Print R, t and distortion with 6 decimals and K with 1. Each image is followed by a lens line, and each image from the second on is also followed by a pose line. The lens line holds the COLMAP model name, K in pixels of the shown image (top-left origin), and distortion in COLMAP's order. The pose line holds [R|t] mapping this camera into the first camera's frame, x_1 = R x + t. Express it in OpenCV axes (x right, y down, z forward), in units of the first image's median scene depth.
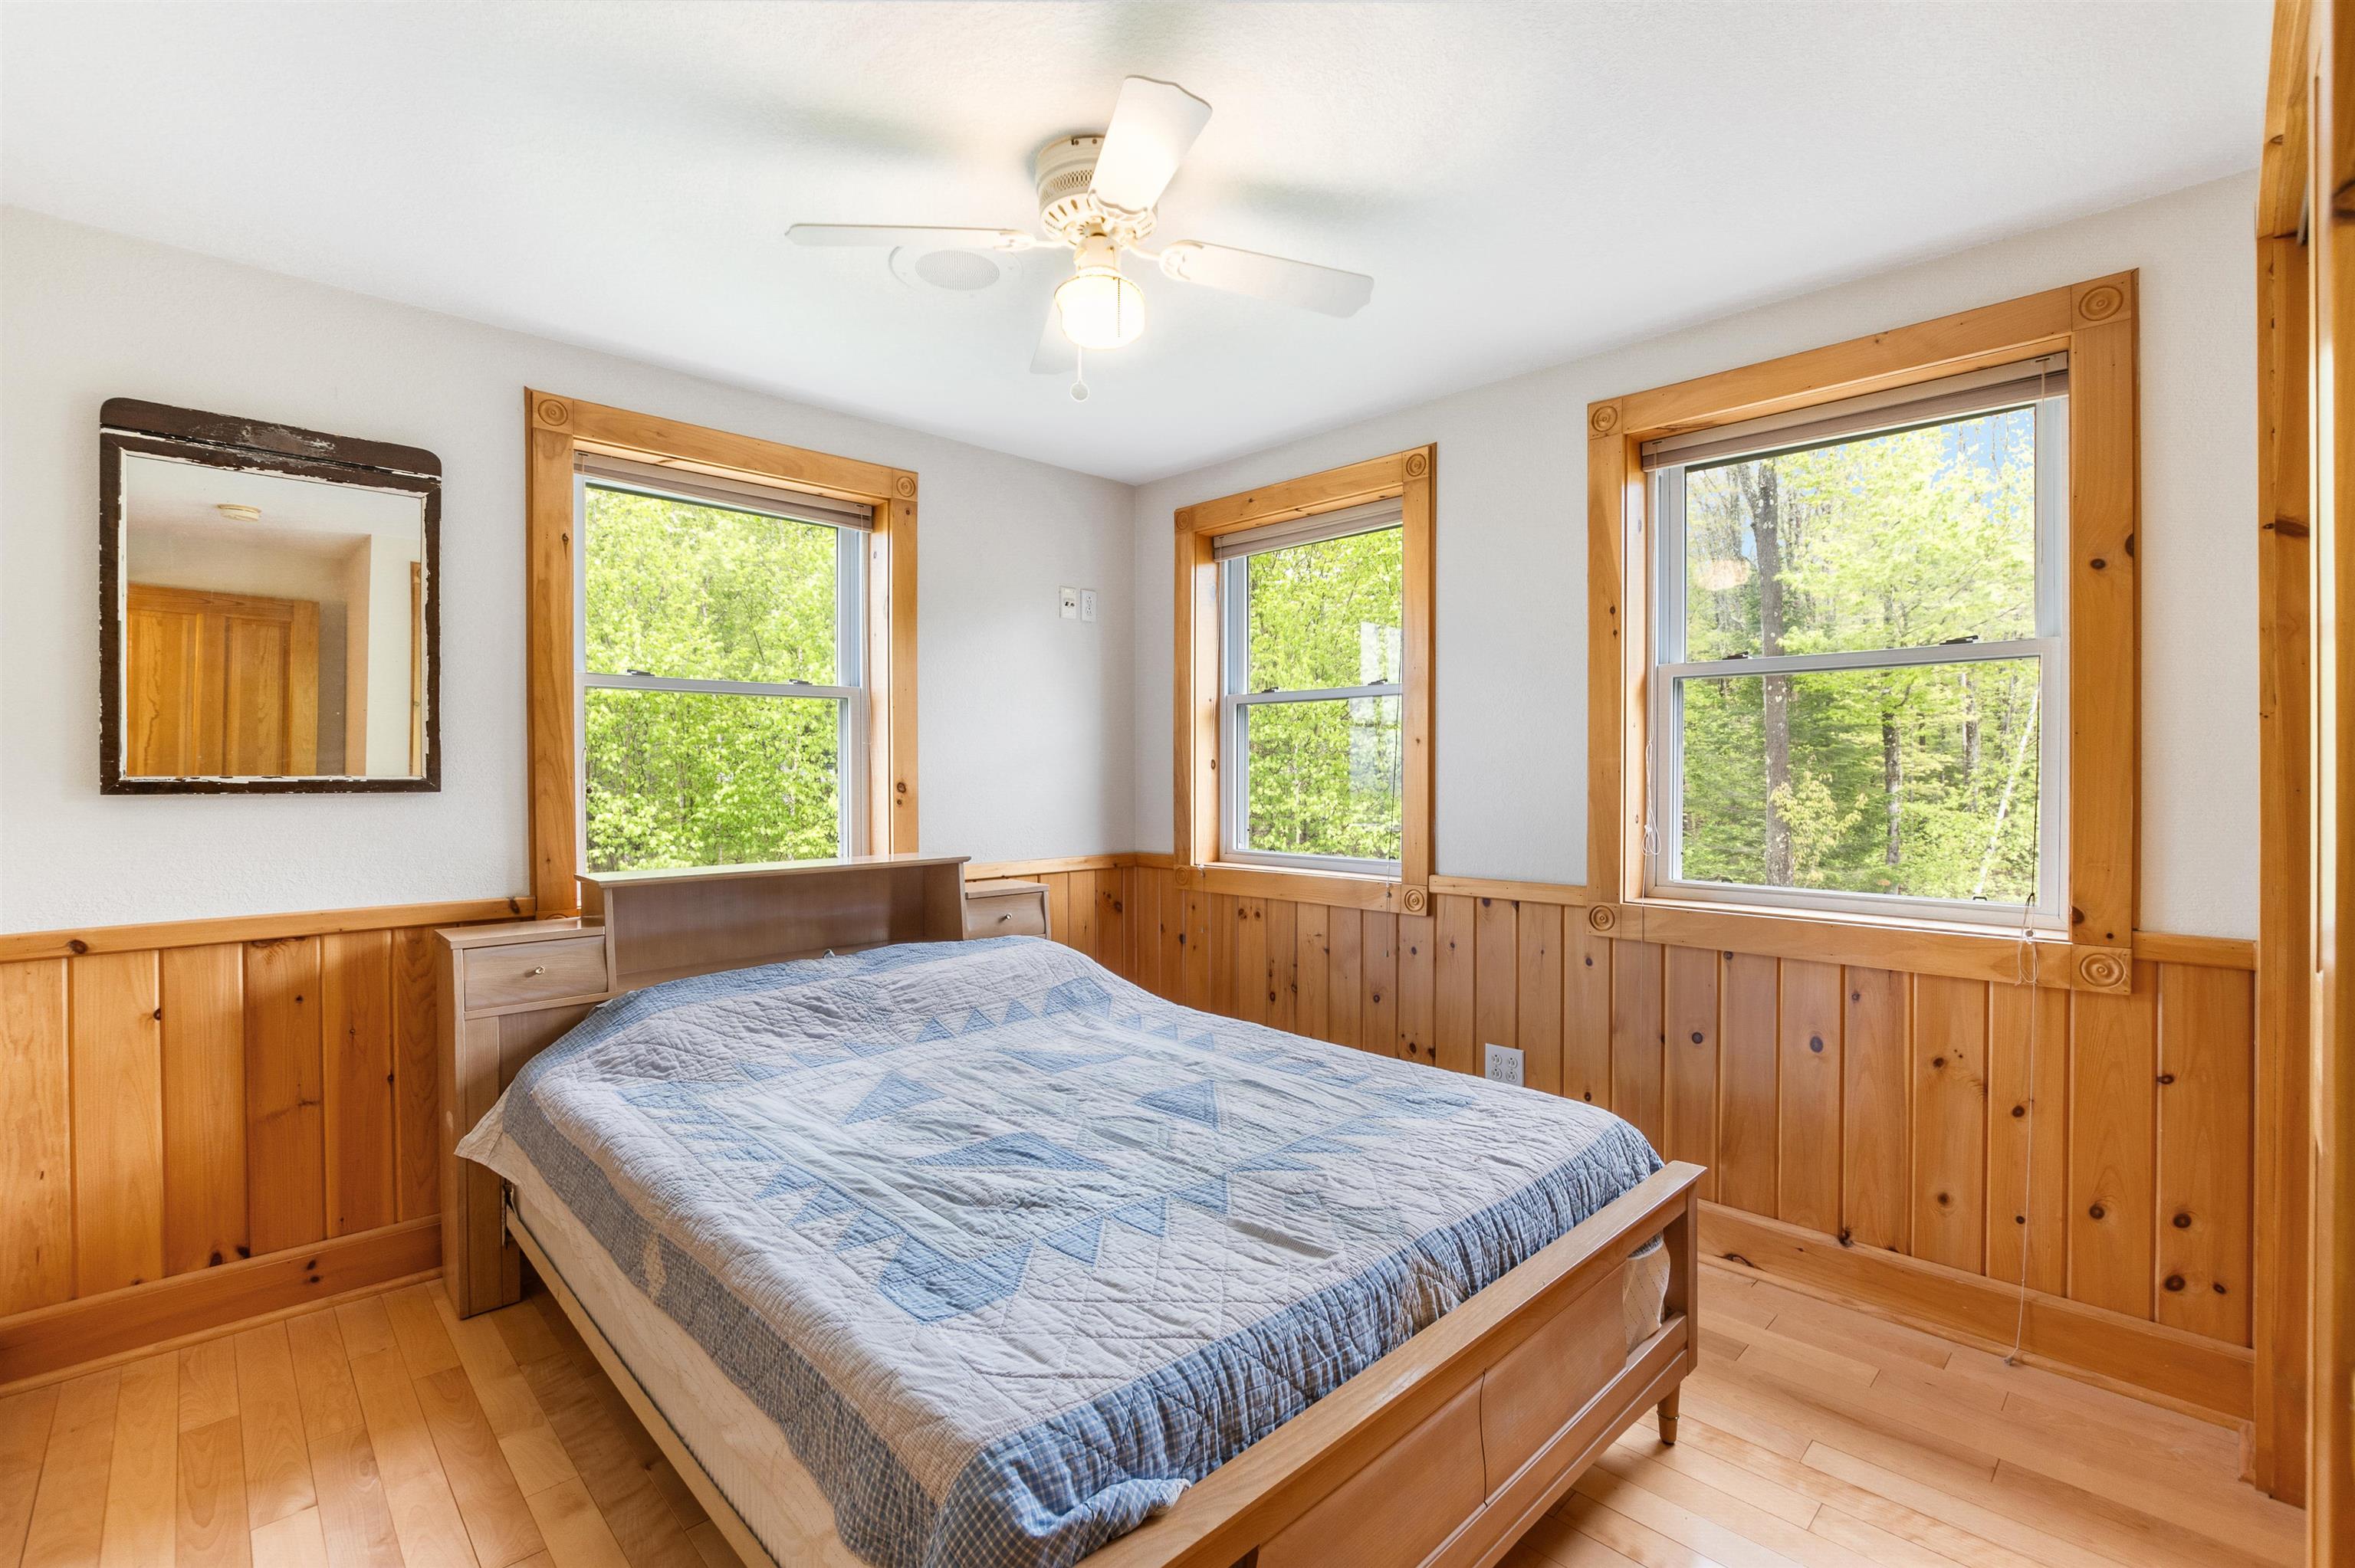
lens RADIAL K [[1044.7, 0, 1181.2], [0, 1044.7, 772.9], [0, 0, 1]] dist [-0.026393, 0.003391]
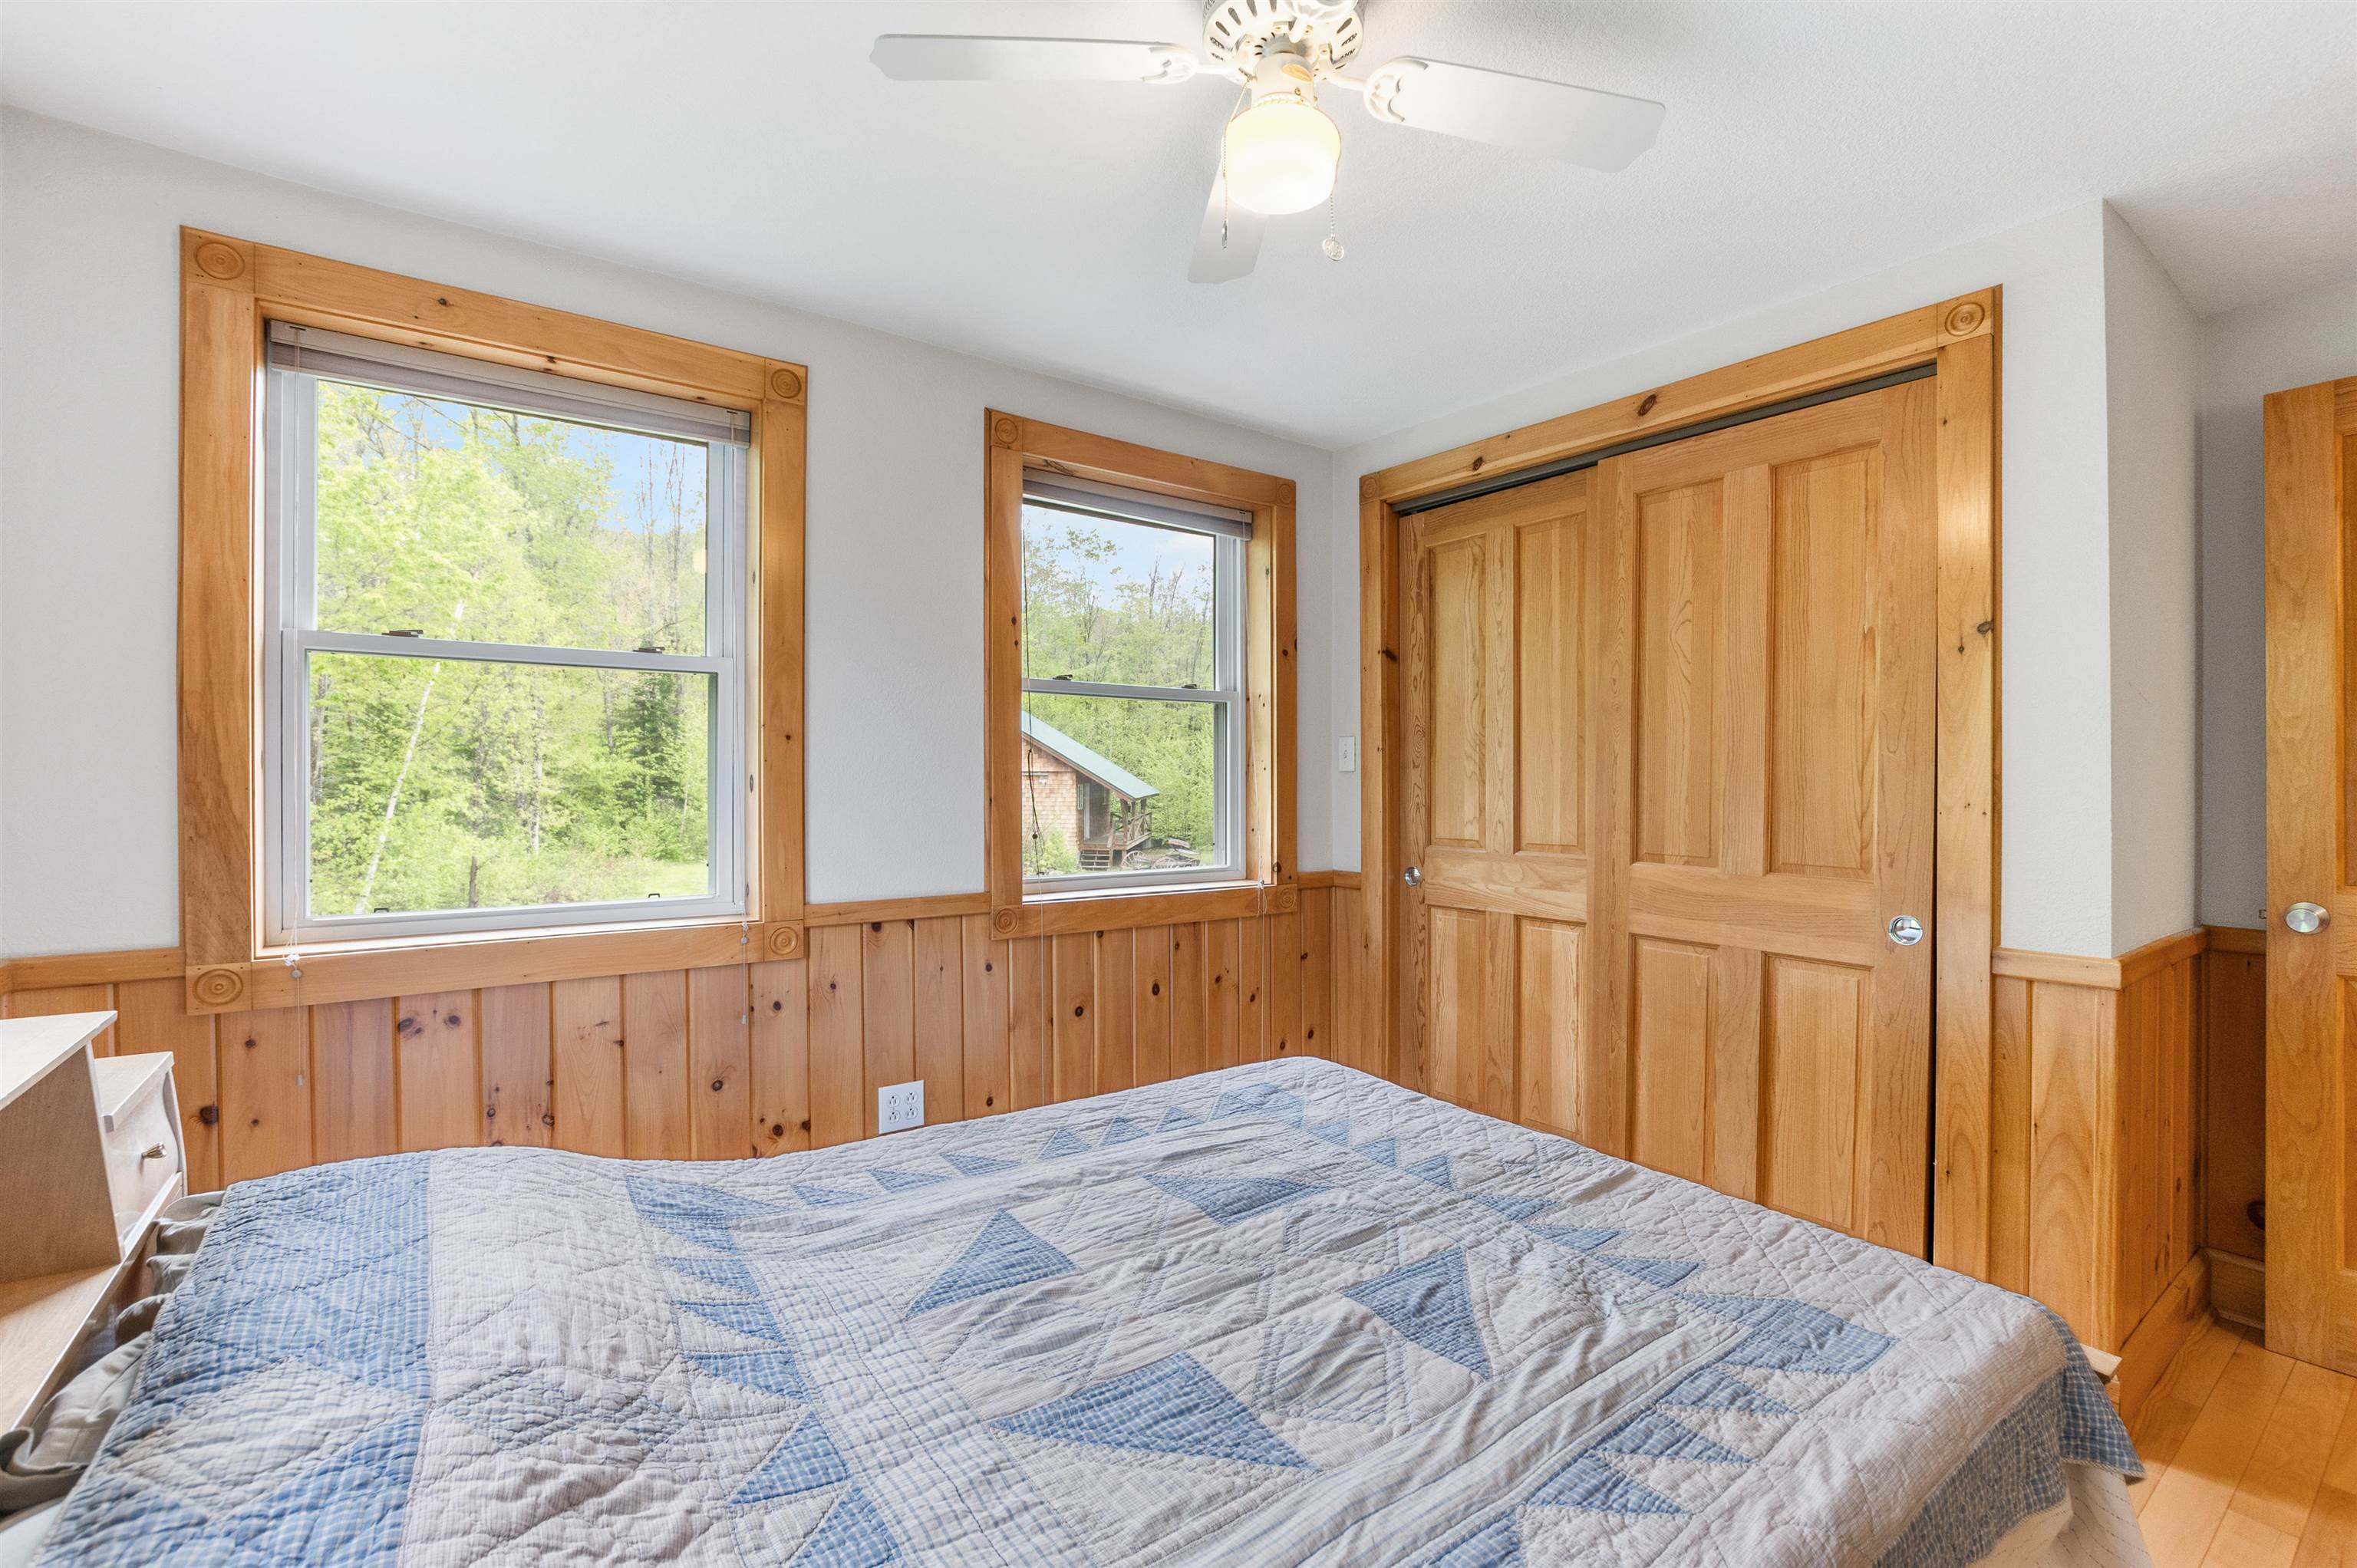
lens RADIAL K [[1045.7, 0, 1190.2], [0, 1045.7, 776.6], [0, 0, 1]] dist [-0.026393, 0.003391]
pose [[0.130532, -0.000447, 0.991444, -0.547816], [-0.006899, 0.999975, 0.001359, -0.004051], [-0.991420, -0.007017, 0.130526, 0.641945]]
